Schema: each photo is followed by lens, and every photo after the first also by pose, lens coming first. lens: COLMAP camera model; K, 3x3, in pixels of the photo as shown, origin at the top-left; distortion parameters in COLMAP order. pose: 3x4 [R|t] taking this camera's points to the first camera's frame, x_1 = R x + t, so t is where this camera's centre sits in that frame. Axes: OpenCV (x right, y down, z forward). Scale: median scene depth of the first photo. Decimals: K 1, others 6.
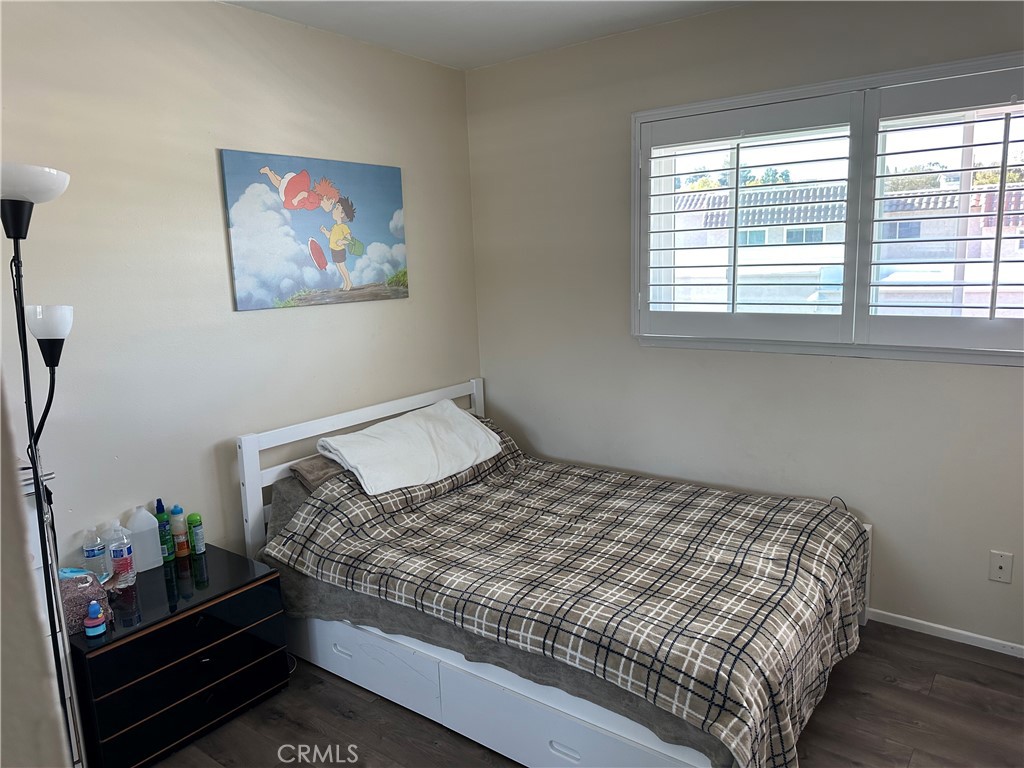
lens RADIAL K [[729.7, 0, 512.0], [0, 729.7, 384.0], [0, 0, 1]] dist [0.002440, 0.000820]
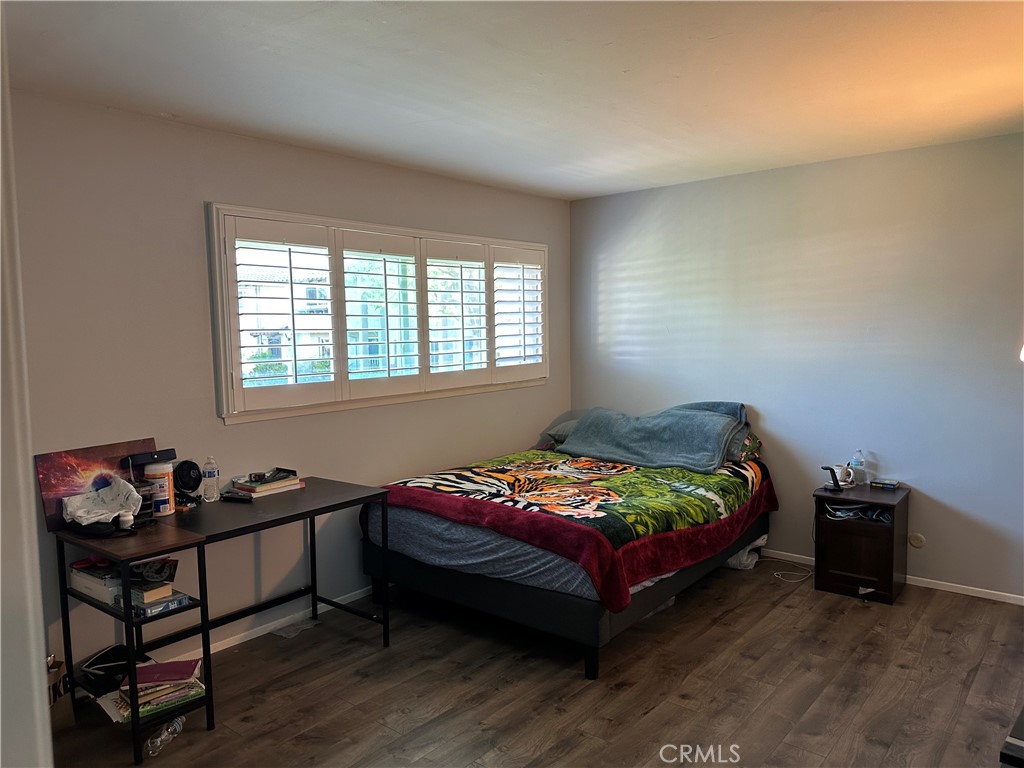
lens RADIAL K [[729.7, 0, 512.0], [0, 729.7, 384.0], [0, 0, 1]] dist [0.002440, 0.000820]
pose [[0.039773, -0.046972, 0.998104, -0.918471], [0.189382, 0.981143, 0.038627, -0.081225], [-0.981098, 0.187487, 0.047918, 0.618042]]
